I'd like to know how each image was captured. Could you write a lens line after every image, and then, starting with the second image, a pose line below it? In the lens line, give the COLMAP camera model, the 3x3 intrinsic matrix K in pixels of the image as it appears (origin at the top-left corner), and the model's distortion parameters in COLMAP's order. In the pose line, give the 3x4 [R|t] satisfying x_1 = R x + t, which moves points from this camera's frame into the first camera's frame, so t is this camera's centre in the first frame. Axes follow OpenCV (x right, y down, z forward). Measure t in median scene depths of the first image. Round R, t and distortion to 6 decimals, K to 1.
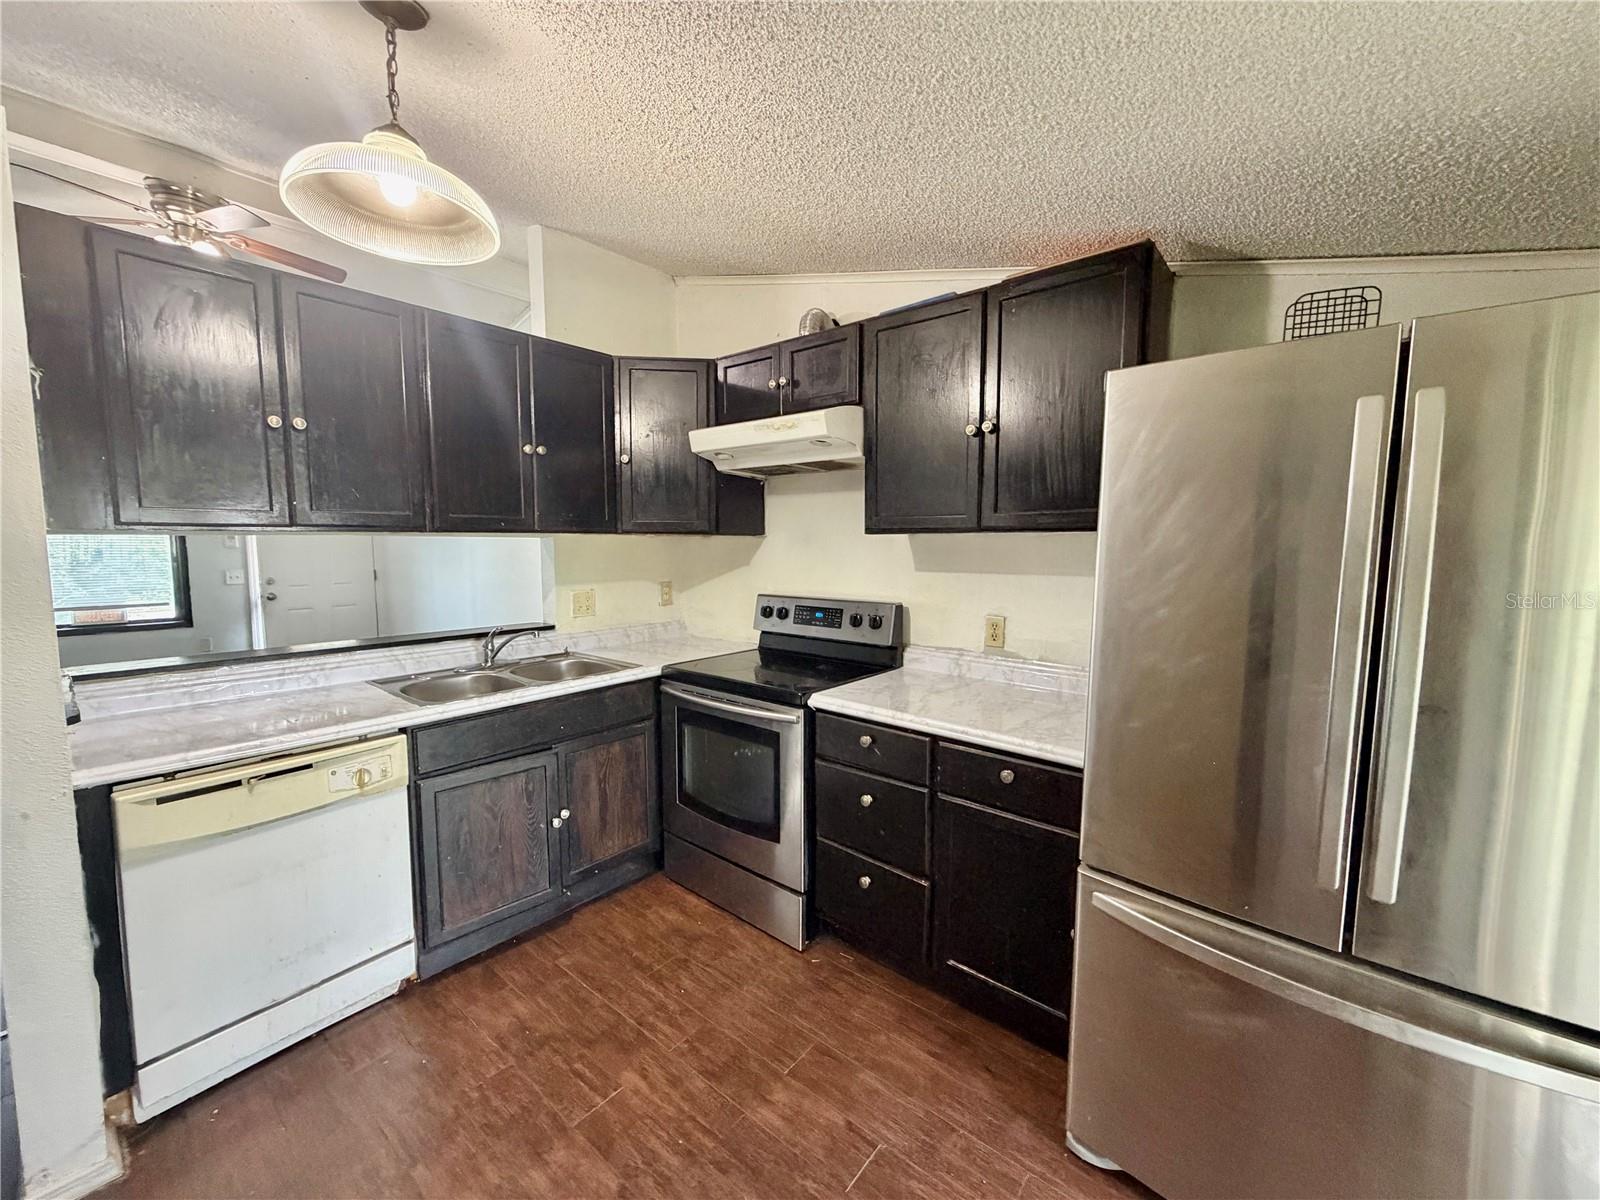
lens RADIAL K [[637.8, 0, 800.2], [0, 637.8, 596.4], [0, 0, 1]] dist [0.001763, 0.000130]
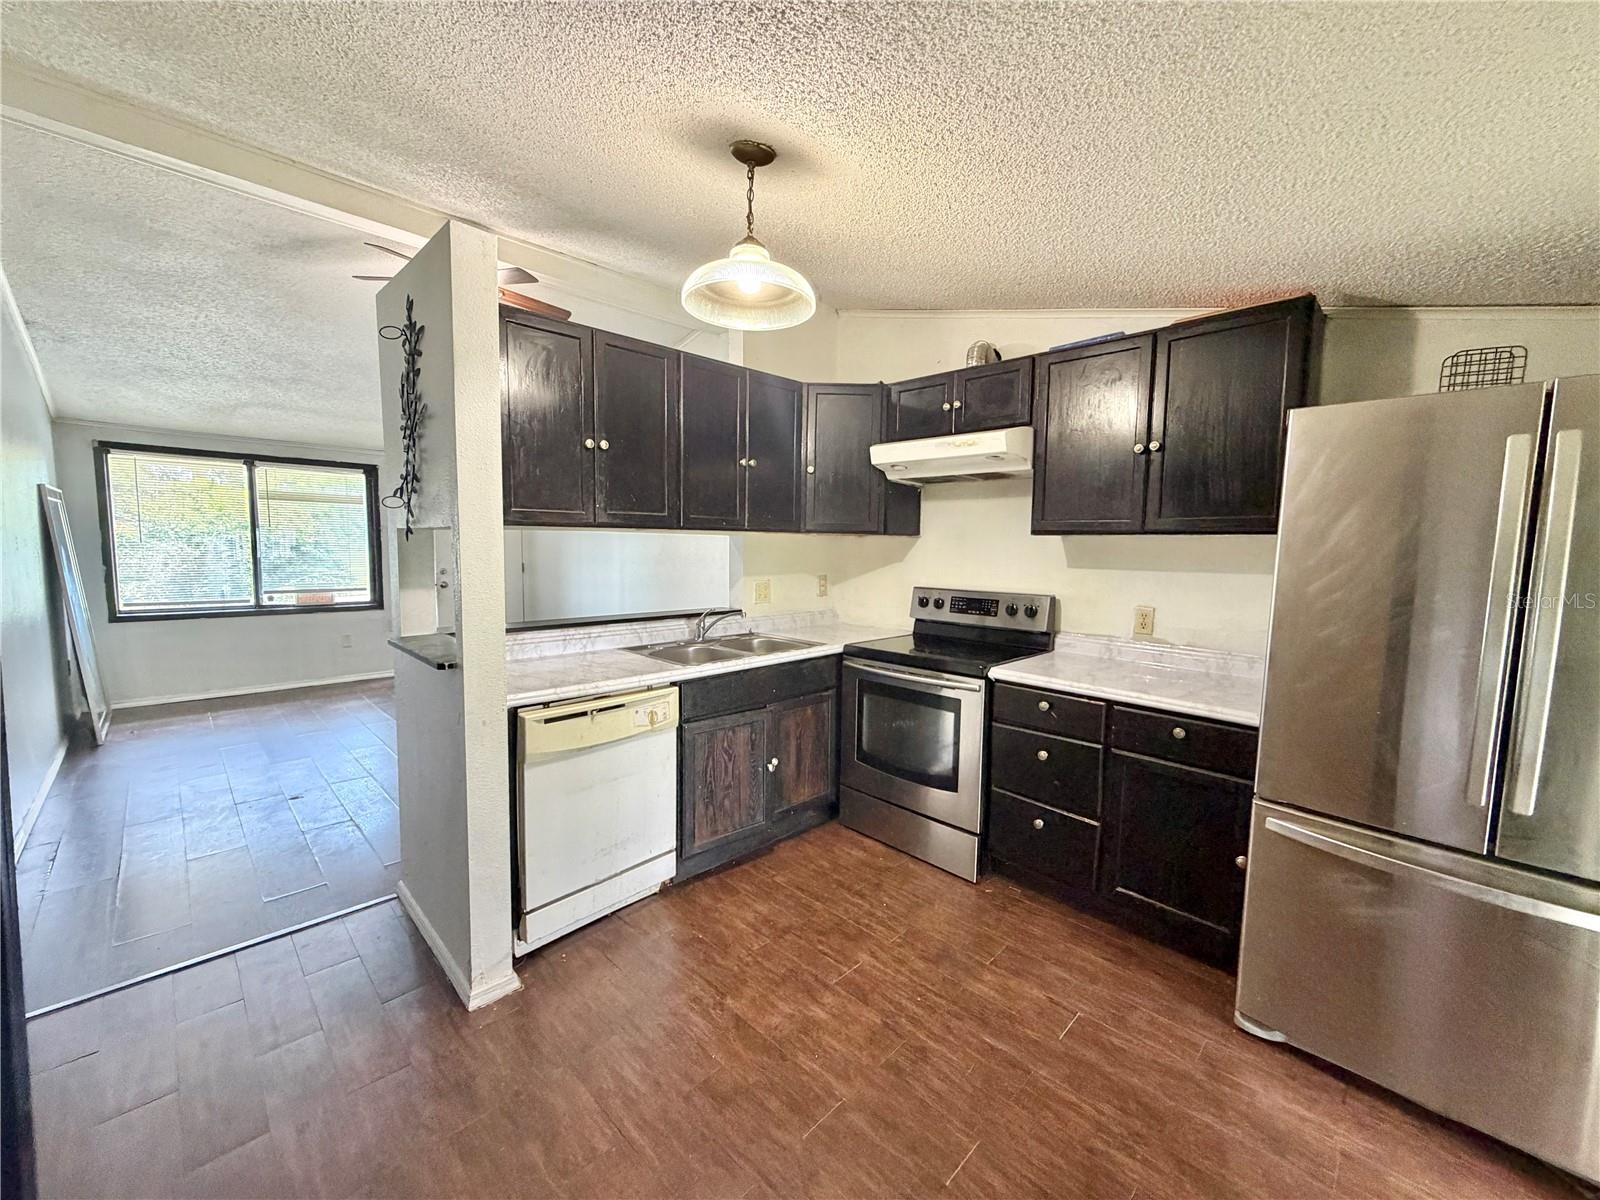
lens RADIAL K [[637.8, 0, 800.2], [0, 637.8, 596.4], [0, 0, 1]] dist [0.001763, 0.000130]
pose [[0.995709, 0.020143, -0.090316, -0.235185], [-0.020449, 0.999788, -0.002466, 0.029533], [0.090247, 0.004302, 0.995910, -0.230178]]
